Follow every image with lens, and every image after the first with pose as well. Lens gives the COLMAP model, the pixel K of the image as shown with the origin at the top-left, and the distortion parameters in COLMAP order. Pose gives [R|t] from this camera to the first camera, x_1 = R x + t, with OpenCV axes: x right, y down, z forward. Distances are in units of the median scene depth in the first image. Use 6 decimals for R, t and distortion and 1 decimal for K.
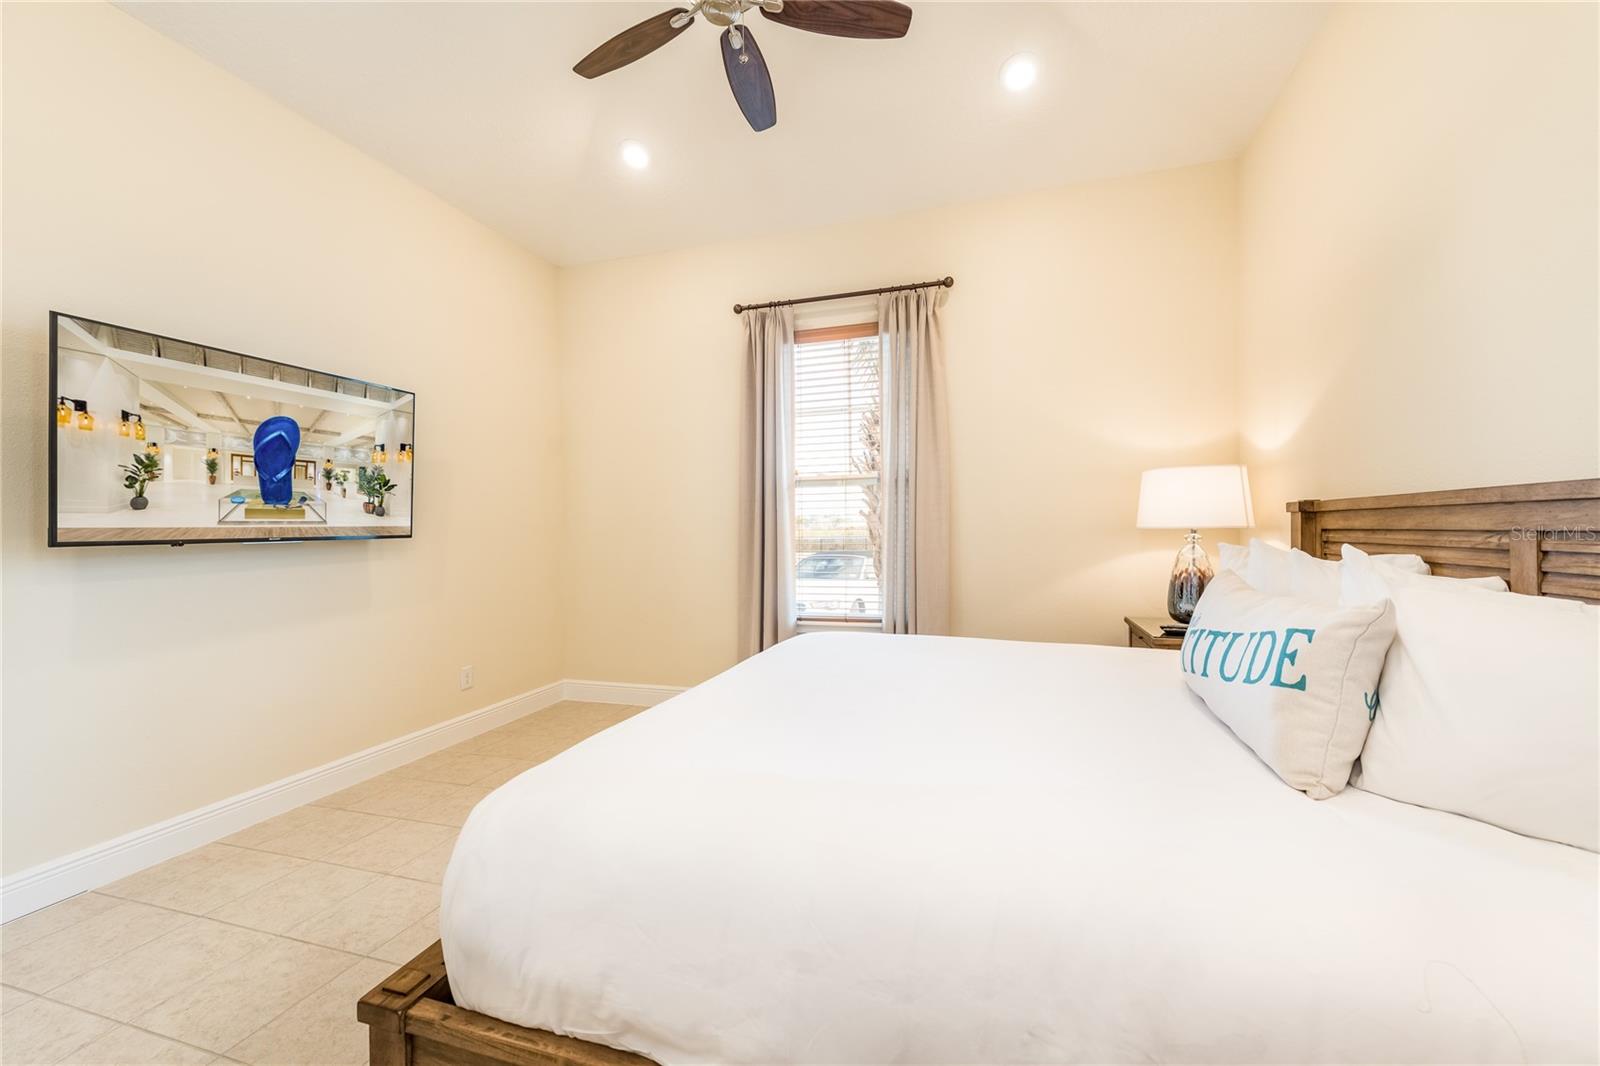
lens RADIAL K [[636.2, 0, 809.3], [0, 636.2, 529.4], [0, 0, 1]] dist [0.004297, -0.002151]
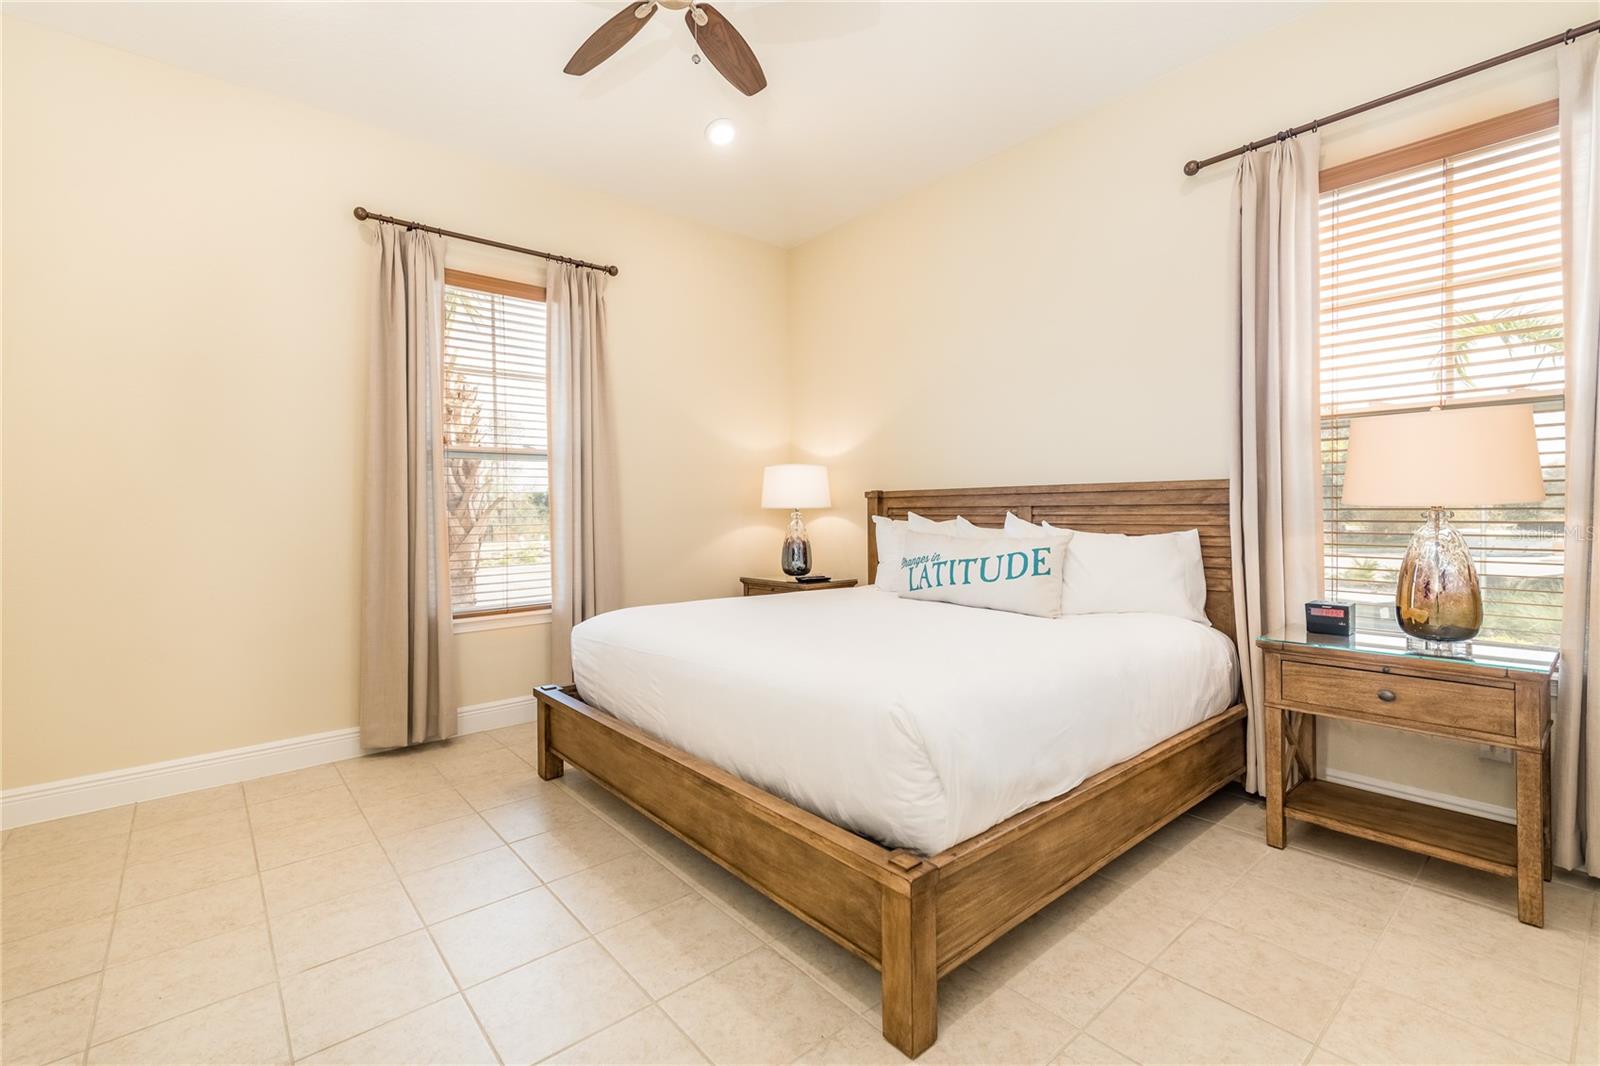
lens RADIAL K [[703.5, 0, 789.0], [0, 703.5, 520.5], [0, 0, 1]] dist [0.007992, 0.000025]
pose [[0.532283, -0.009020, 0.846518, -0.599083], [0.007128, 0.999956, 0.006173, 0.012797], [-0.846536, 0.002748, 0.532324, 0.147924]]
